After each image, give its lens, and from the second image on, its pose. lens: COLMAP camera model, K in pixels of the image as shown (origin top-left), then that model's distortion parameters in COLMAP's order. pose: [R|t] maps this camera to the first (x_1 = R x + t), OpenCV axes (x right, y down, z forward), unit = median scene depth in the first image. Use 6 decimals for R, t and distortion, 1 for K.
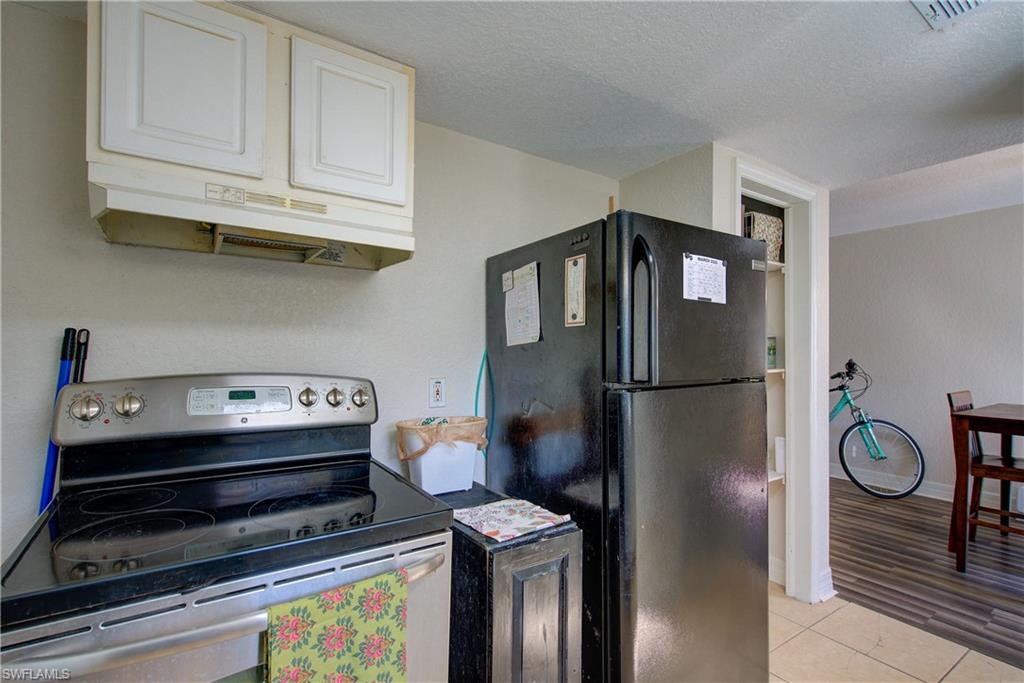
lens RADIAL K [[475.6, 0, 509.9], [0, 475.6, 343.7], [0, 0, 1]] dist [0.007413, -0.002391]
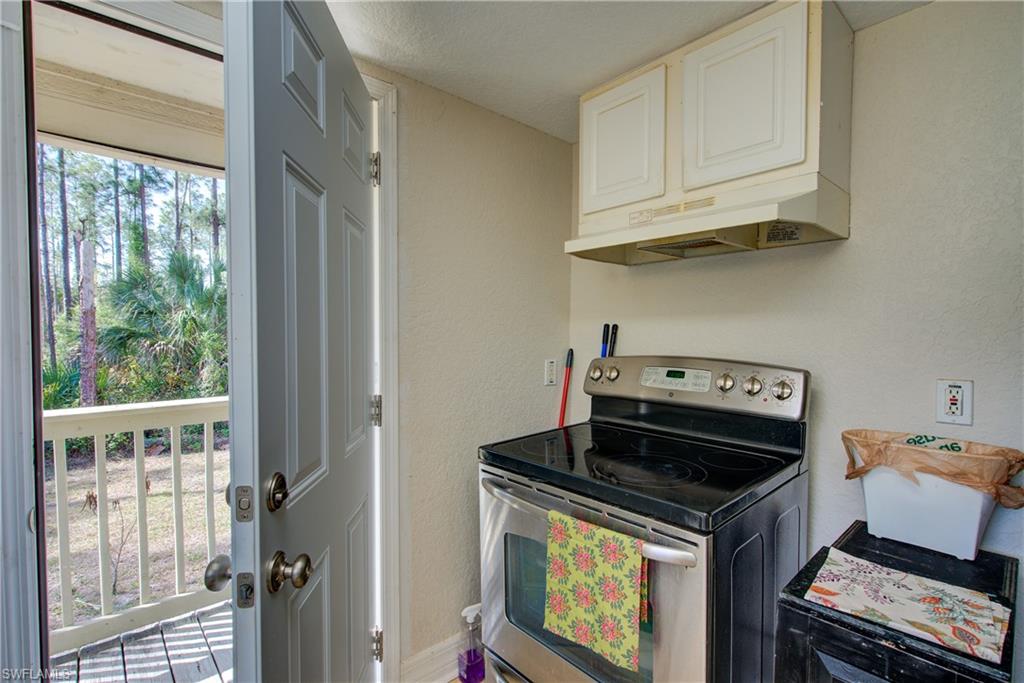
lens RADIAL K [[475.6, 0, 509.7], [0, 475.6, 343.3], [0, 0, 1]] dist [0.007413, -0.002391]
pose [[0.145230, 0.010731, -0.989340, 0.582128], [0.007895, 0.999897, 0.012005, 0.011421], [0.989366, -0.009554, 0.145130, 0.413777]]
